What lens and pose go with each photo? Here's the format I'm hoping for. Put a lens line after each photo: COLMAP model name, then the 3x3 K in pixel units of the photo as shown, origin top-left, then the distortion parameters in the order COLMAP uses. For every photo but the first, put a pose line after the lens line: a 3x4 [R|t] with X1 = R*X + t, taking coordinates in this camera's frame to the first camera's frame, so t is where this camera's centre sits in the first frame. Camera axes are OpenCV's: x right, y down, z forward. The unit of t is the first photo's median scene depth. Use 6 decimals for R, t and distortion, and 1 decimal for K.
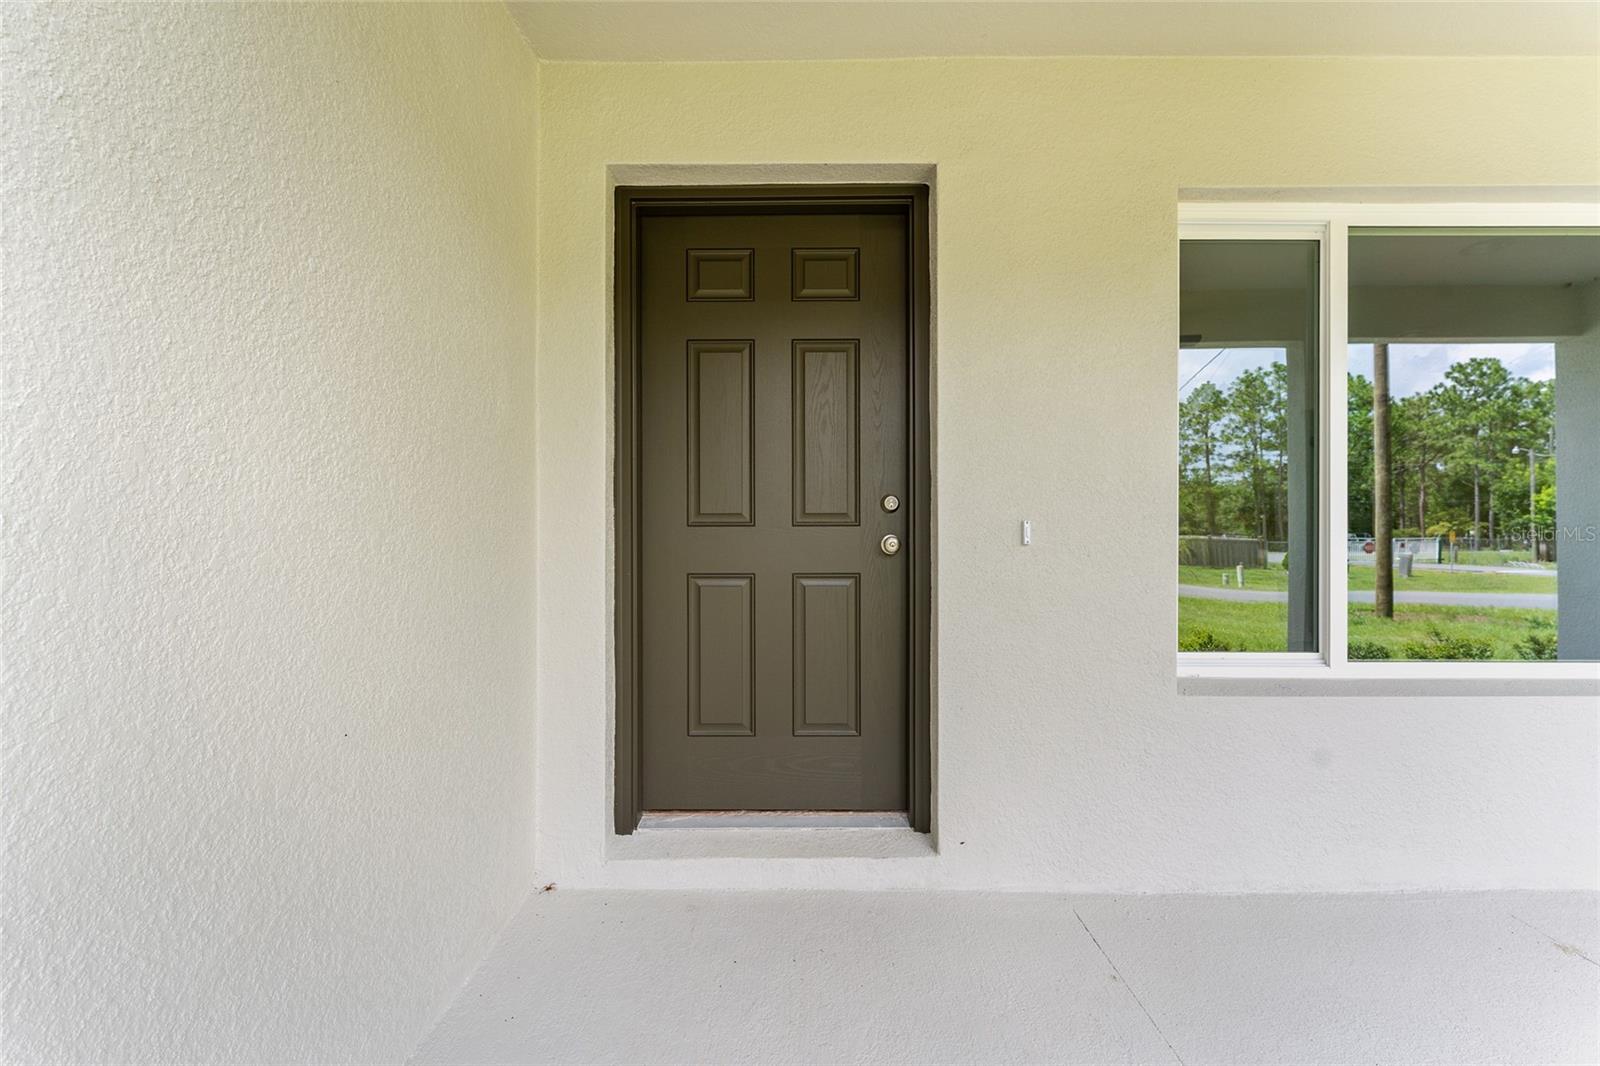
lens RADIAL K [[637.3, 0, 803.5], [0, 637.3, 534.0], [0, 0, 1]] dist [-0.006124, 0.000229]
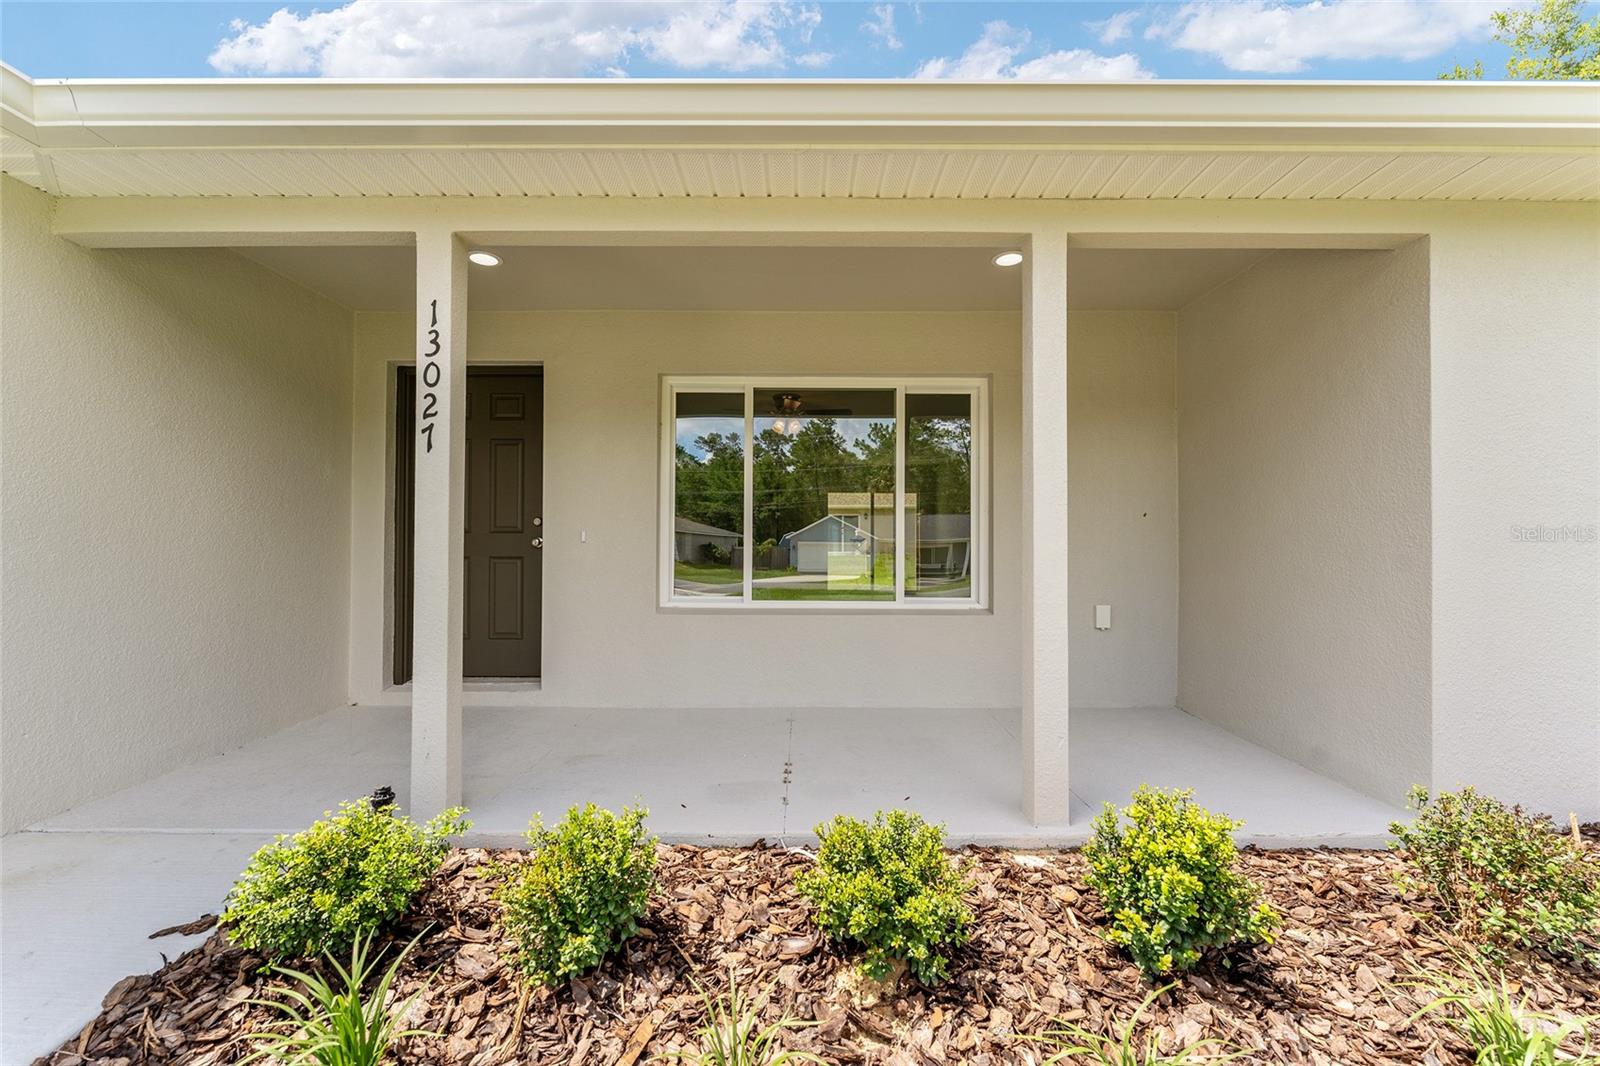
lens RADIAL K [[637.3, 0, 805.6], [0, 637.3, 533.2], [0, 0, 1]] dist [-0.006124, 0.000229]
pose [[0.999978, 0.005945, 0.002896, 1.073754], [-0.005914, 0.999930, -0.010279, 0.004099], [-0.002957, 0.010261, 0.999943, -1.099576]]
